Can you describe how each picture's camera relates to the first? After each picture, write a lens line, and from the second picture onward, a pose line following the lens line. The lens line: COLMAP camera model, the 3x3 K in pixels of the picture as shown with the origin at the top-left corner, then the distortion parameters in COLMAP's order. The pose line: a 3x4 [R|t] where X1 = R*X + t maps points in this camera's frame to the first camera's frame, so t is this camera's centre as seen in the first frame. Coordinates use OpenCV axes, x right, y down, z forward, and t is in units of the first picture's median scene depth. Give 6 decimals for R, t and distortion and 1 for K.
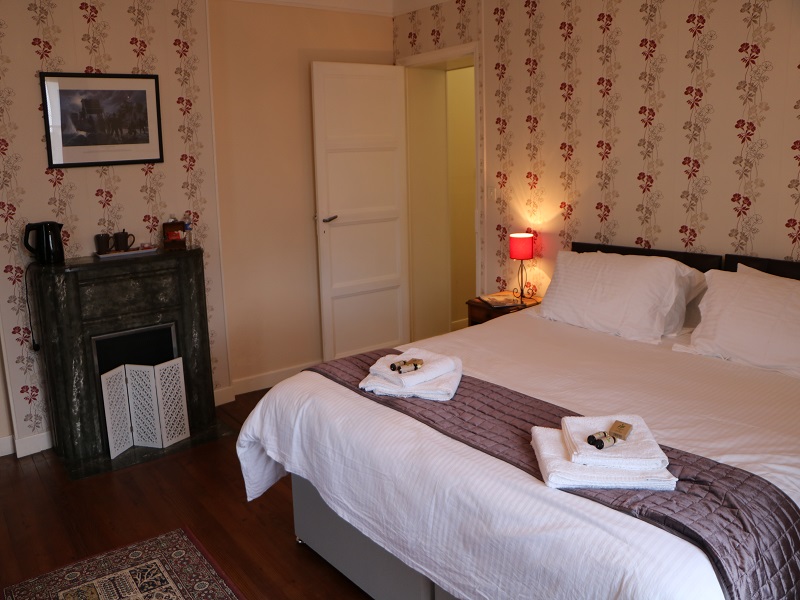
lens RADIAL K [[699.8, 0, 400.0], [0, 699.8, 300.0], [0, 0, 1]] dist [-0.194409, 0.195441]
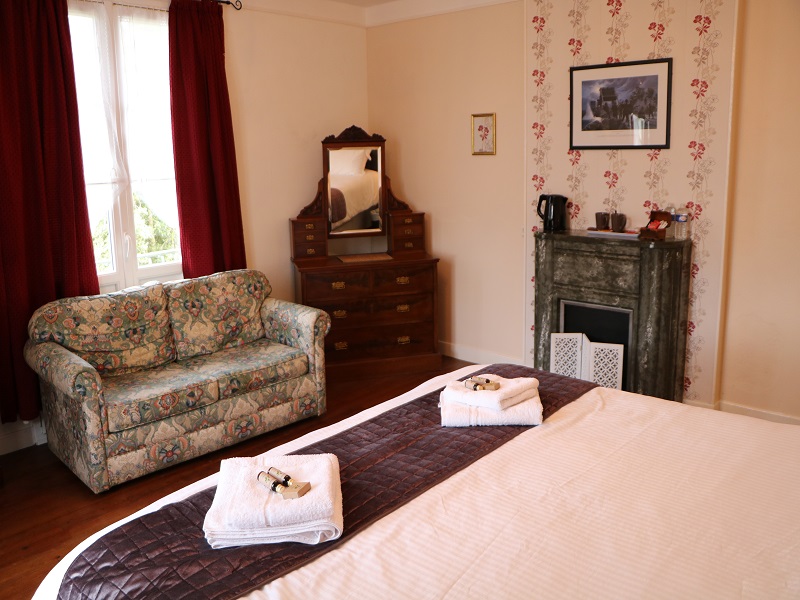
lens RADIAL K [[699.8, 0, 400.0], [0, 699.8, 300.0], [0, 0, 1]] dist [-0.194409, 0.195441]
pose [[0.140799, 0.234217, -0.961934, 0.603657], [-0.185014, 0.960722, 0.206841, -0.130630], [0.972597, 0.148848, 0.178602, 0.514713]]
